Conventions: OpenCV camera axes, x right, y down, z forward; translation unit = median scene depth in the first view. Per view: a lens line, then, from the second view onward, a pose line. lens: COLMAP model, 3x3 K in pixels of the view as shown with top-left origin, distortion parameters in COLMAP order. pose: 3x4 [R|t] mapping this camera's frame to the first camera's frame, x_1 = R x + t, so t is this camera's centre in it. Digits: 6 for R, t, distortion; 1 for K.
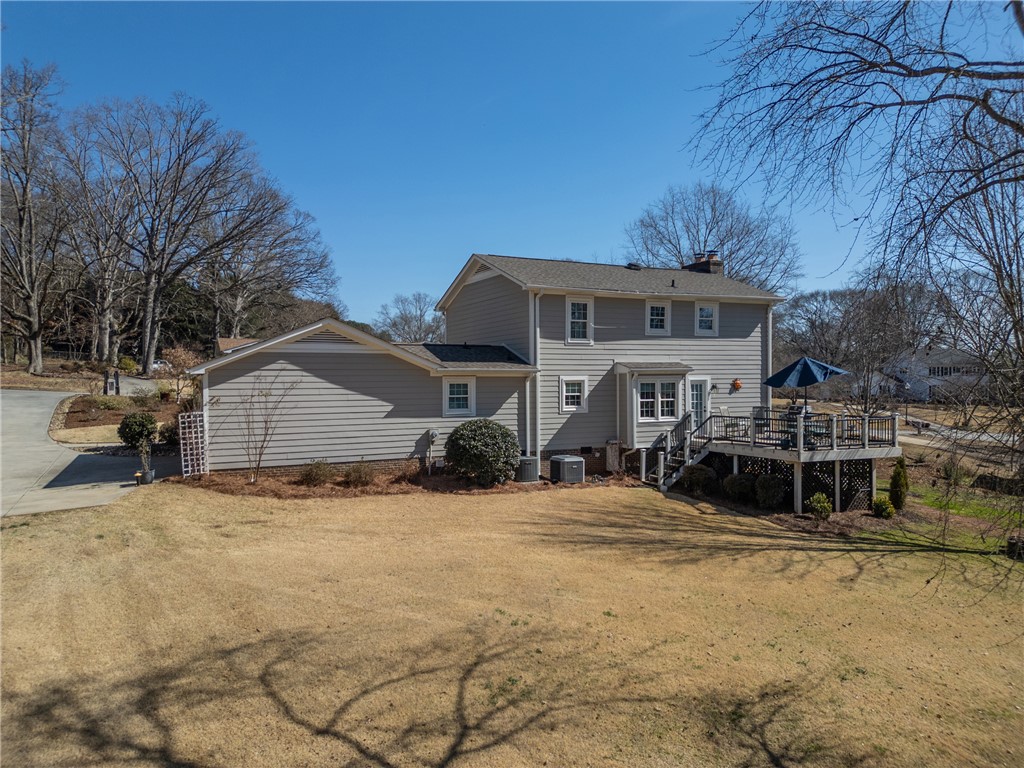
lens RADIAL K [[729.8, 0, 516.5], [0, 729.8, 381.1], [0, 0, 1]] dist [0.104351, -0.113178]
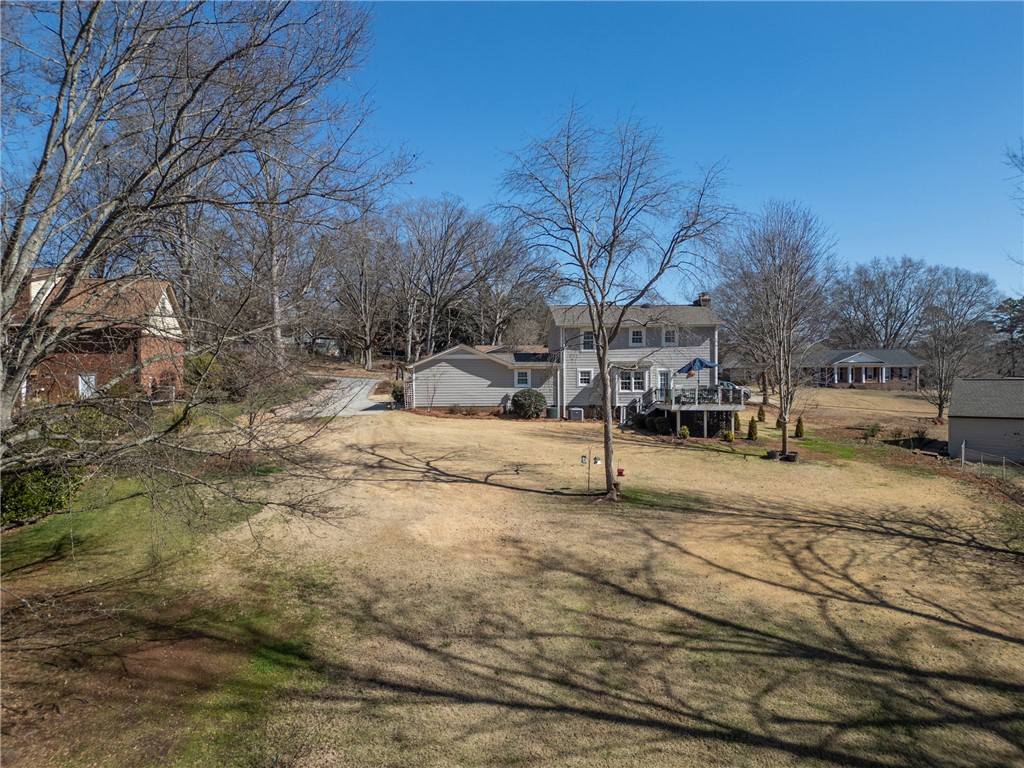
lens RADIAL K [[740.9, 0, 512.0], [0, 740.9, 384.0], [0, 0, 1]] dist [0.104825, -0.119300]
pose [[0.920240, 0.004050, -0.391334, 0.674632], [-0.001172, 0.999970, 0.007593, 0.020052], [0.391353, -0.006529, 0.920218, -0.911706]]
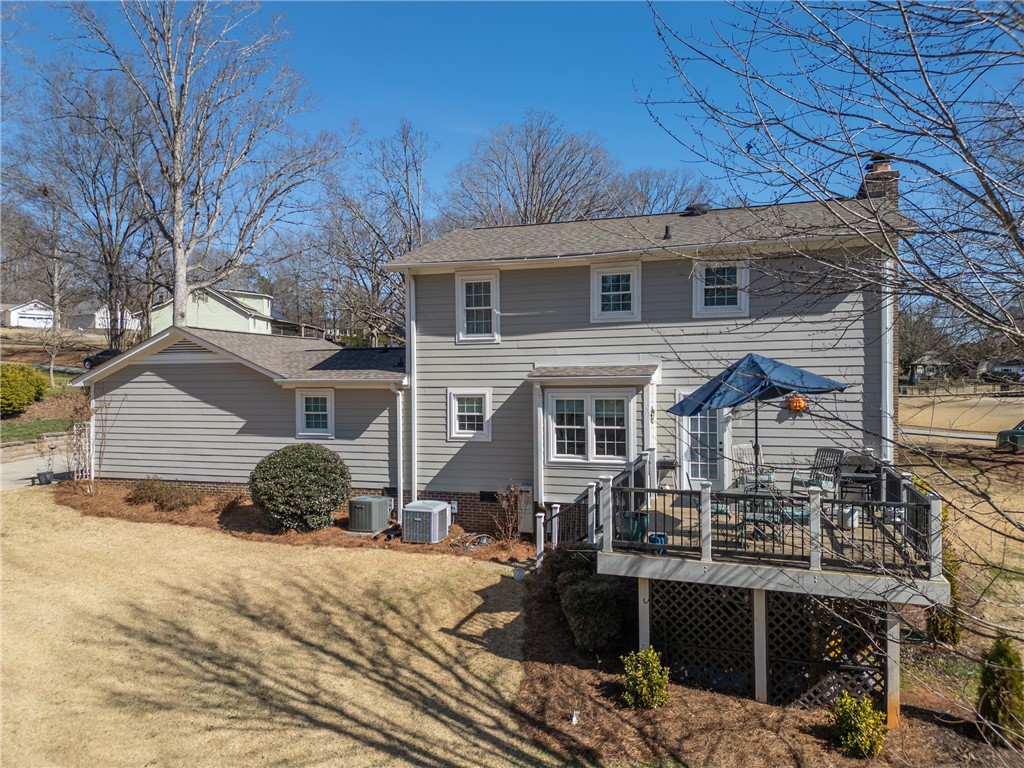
lens RADIAL K [[729.8, 0, 516.5], [0, 729.8, 381.1], [0, 0, 1]] dist [0.104351, -0.113178]
pose [[0.704294, -0.000486, -0.709909, 0.599532], [-0.001553, 0.999996, -0.002225, -0.011815], [0.709907, 0.002670, 0.704290, 0.536617]]
